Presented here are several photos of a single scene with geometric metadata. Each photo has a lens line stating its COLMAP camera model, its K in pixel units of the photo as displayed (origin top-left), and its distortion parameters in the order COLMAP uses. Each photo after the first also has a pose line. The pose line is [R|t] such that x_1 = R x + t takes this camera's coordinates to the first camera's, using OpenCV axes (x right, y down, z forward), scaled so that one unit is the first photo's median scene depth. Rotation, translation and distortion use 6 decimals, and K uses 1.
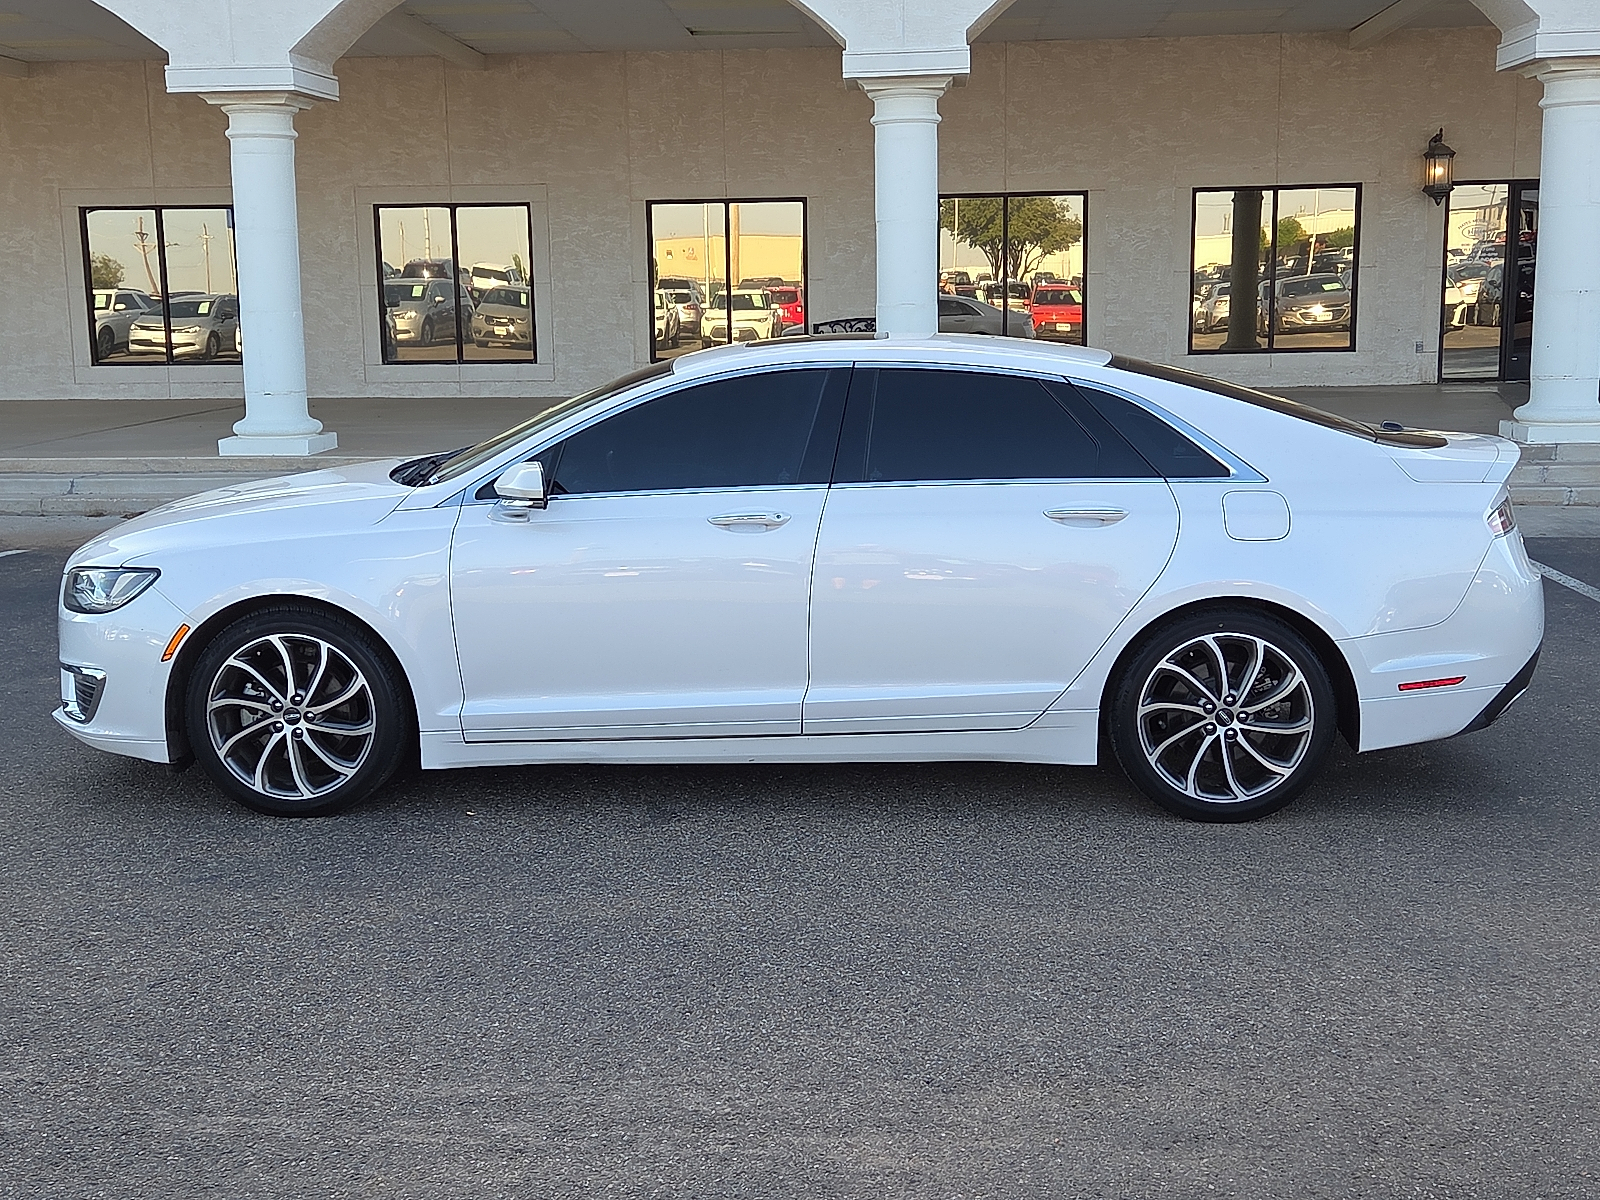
lens RADIAL K [[1889.2, 0, 795.7], [0, 1889.2, 603.1], [0, 0, 1]] dist [0.060645, 0.000000]
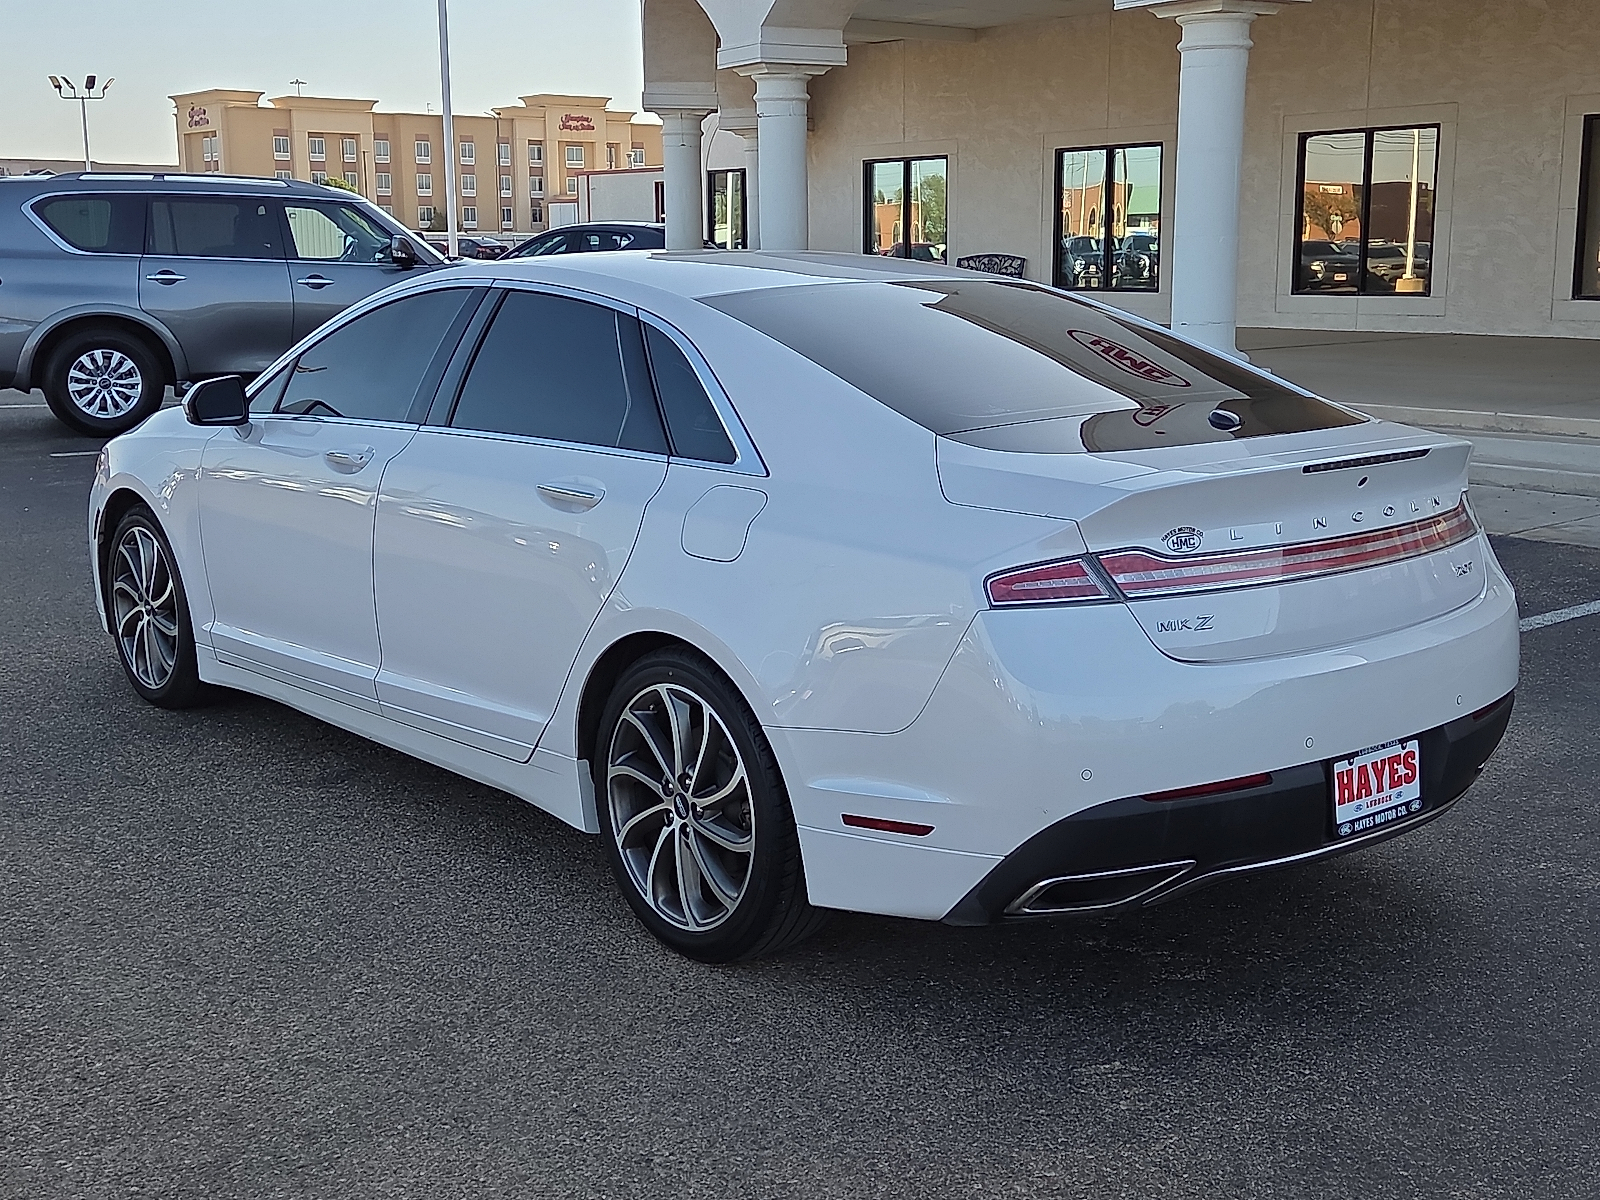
lens RADIAL K [[1889.2, 0, 807.1], [0, 1889.2, 586.1], [0, 0, 1]] dist [0.060645, 0.000000]
pose [[0.687146, 0.140668, -0.712772, 0.282896], [-0.122415, 0.989467, 0.077261, -0.030133], [0.716132, 0.034165, 0.697128, 0.208270]]
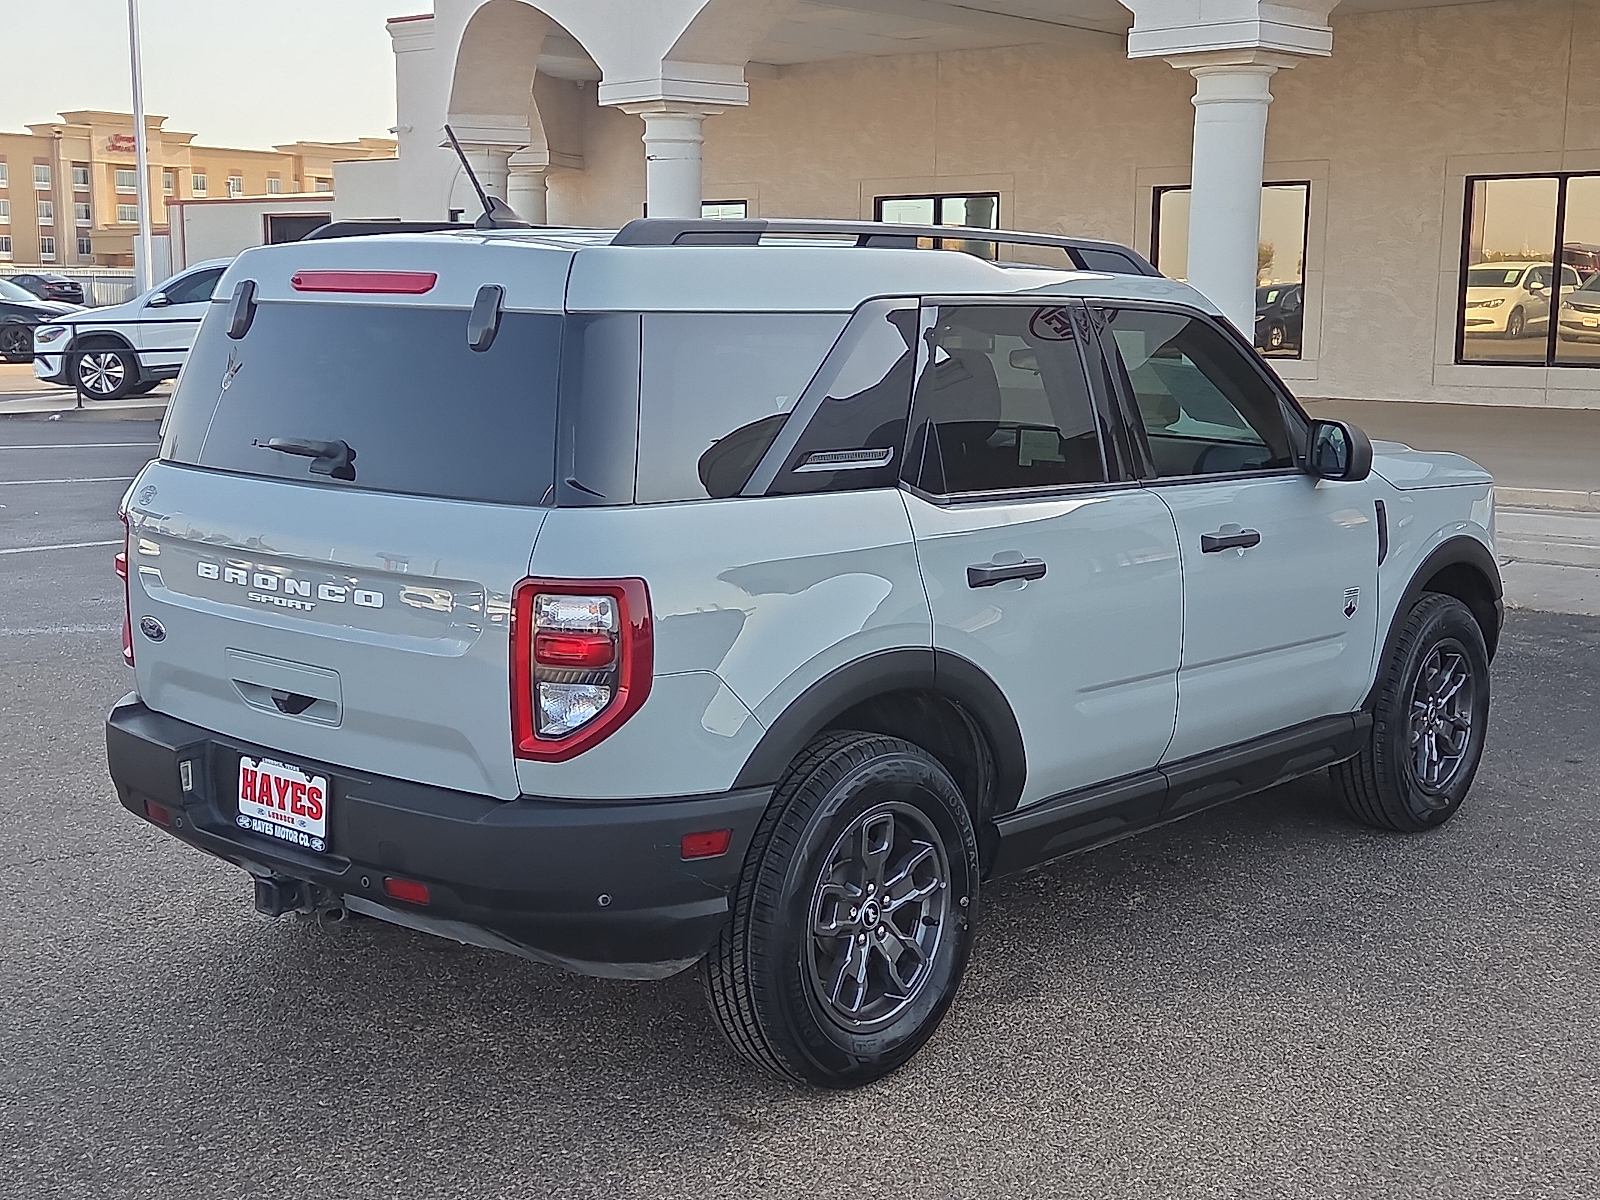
lens RADIAL K [[2034.3, 0, 791.9], [0, 2034.3, 615.5], [0, 0, 1]] dist [0.059436, 0.000000]
pose [[0.808472, 0.112132, -0.577754, 0.130263], [-0.110762, 0.993130, 0.037755, -0.023494], [0.578018, 0.033469, 0.815337, 0.123633]]
